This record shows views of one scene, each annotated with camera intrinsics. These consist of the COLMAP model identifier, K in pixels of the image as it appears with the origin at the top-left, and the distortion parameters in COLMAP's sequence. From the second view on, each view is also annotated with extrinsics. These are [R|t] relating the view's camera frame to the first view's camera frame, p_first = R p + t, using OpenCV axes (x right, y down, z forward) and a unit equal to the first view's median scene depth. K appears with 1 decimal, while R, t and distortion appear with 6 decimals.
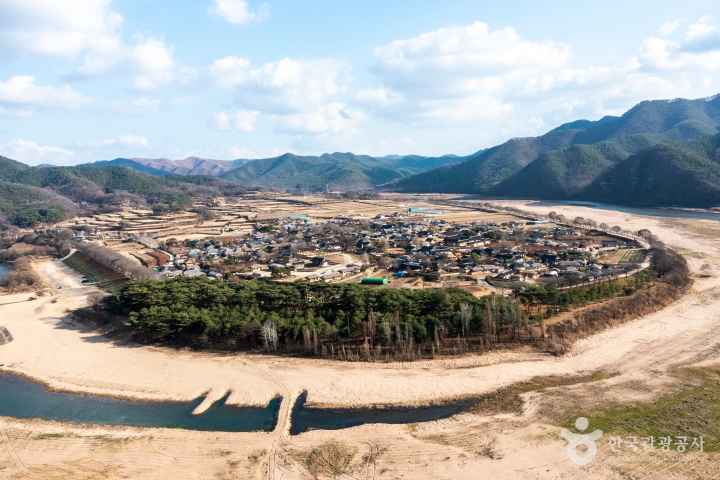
lens RADIAL K [[598.4, 0, 363.5], [0, 598.4, 236.8], [0, 0, 1]] dist [-0.009618, -0.010036]
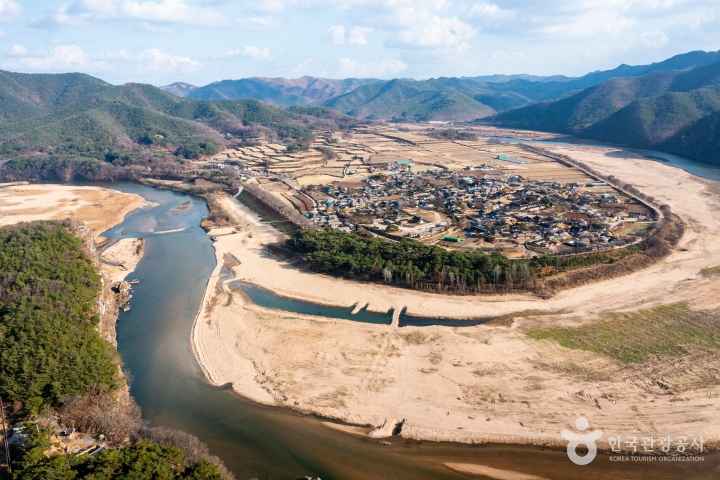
lens RADIAL K [[598.4, 0, 363.0], [0, 598.4, 243.2], [0, 0, 1]] dist [-0.009618, -0.010036]
pose [[0.984710, 0.067401, -0.160633, 0.036185], [-0.040321, 0.985261, 0.166239, -0.146787], [0.169470, -0.157221, 0.972914, -0.493263]]
